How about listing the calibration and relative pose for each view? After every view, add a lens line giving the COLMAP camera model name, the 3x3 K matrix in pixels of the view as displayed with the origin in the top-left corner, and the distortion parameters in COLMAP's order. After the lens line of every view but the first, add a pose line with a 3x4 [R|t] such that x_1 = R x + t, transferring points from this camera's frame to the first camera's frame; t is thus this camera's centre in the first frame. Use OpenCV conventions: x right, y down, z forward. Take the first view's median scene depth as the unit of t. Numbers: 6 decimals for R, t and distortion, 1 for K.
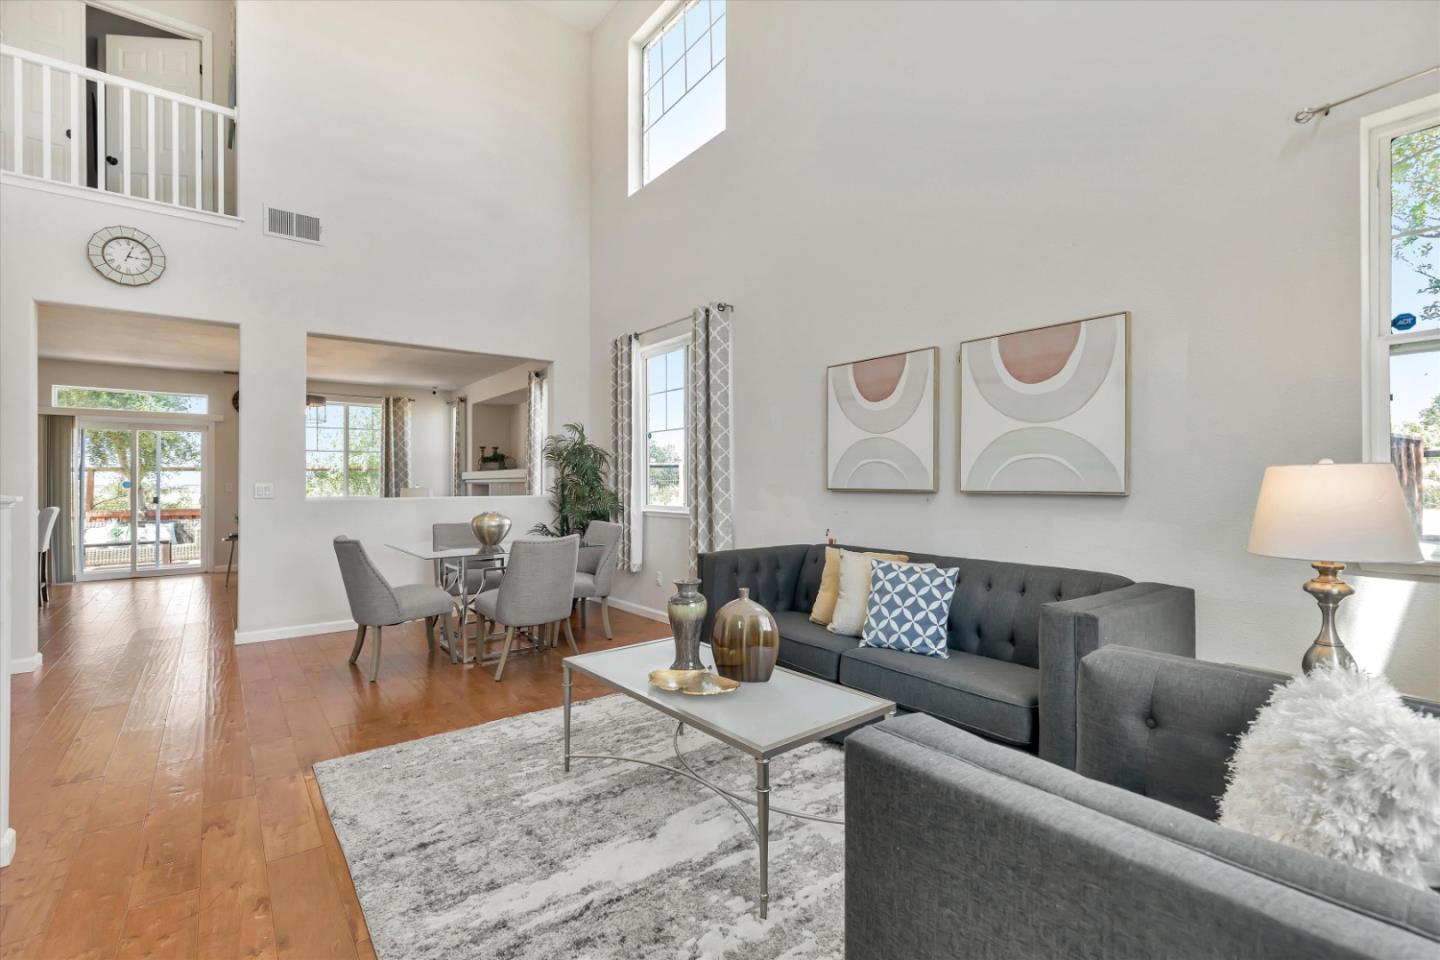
lens RADIAL K [[651.7, 0, 725.0], [0, 651.7, 488.3], [0, 0, 1]] dist [0.003981, 0.000577]
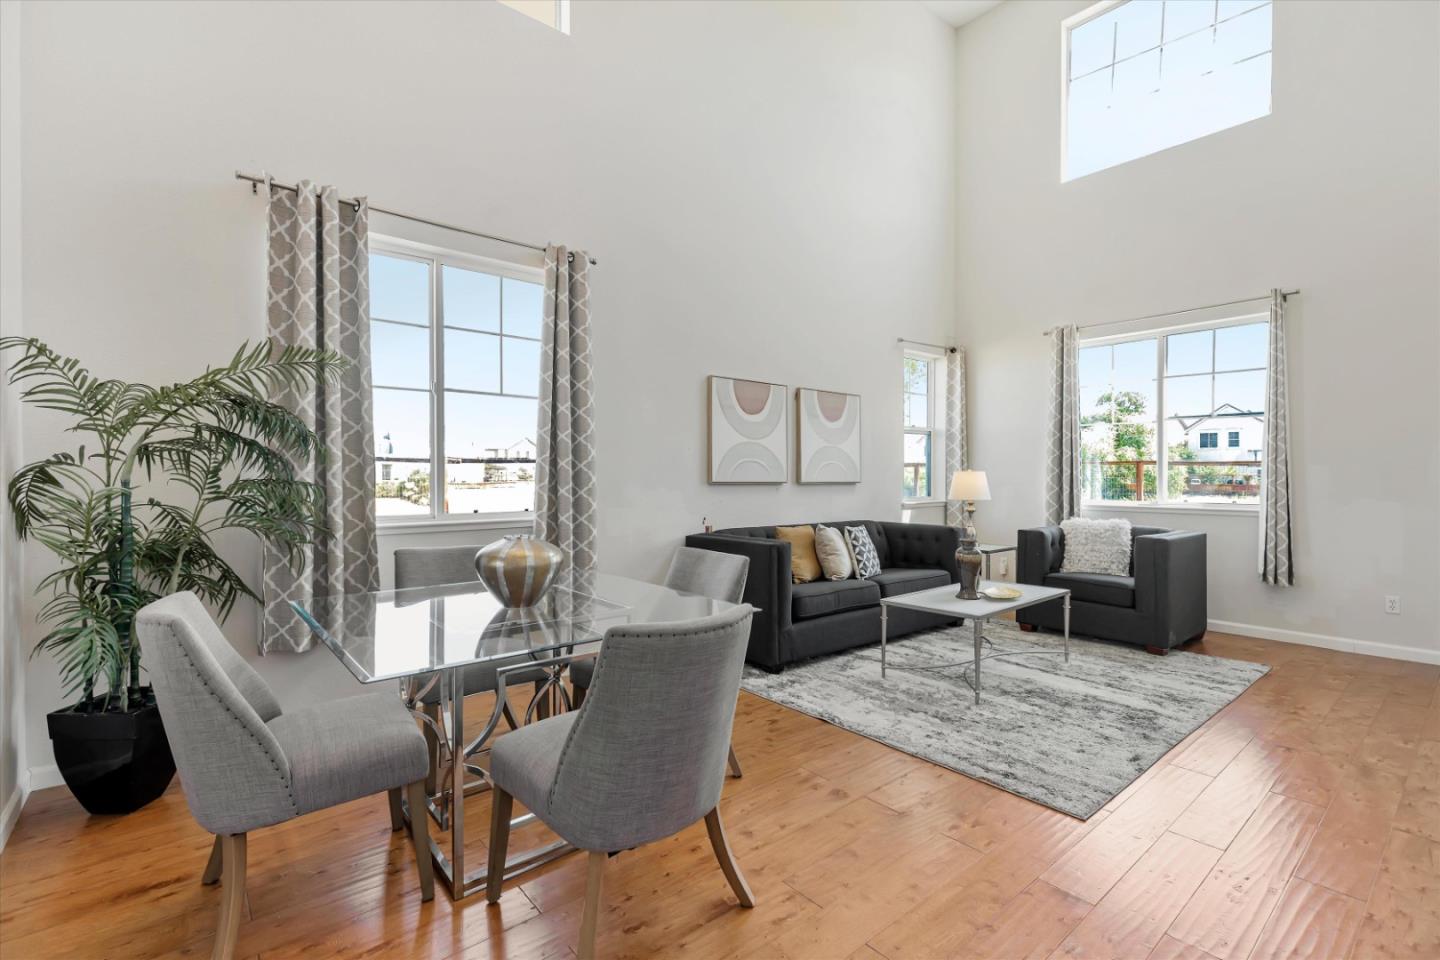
lens RADIAL K [[655.5, 0, 720.0], [0, 655.5, 480.0], [0, 0, 1]] dist [-0.001977, -0.000760]
pose [[-0.013991, 0.005528, 0.999887, -1.126127], [0.013090, 0.999900, -0.005345, 0.004325], [-0.999816, 0.013014, -0.014062, 1.137747]]
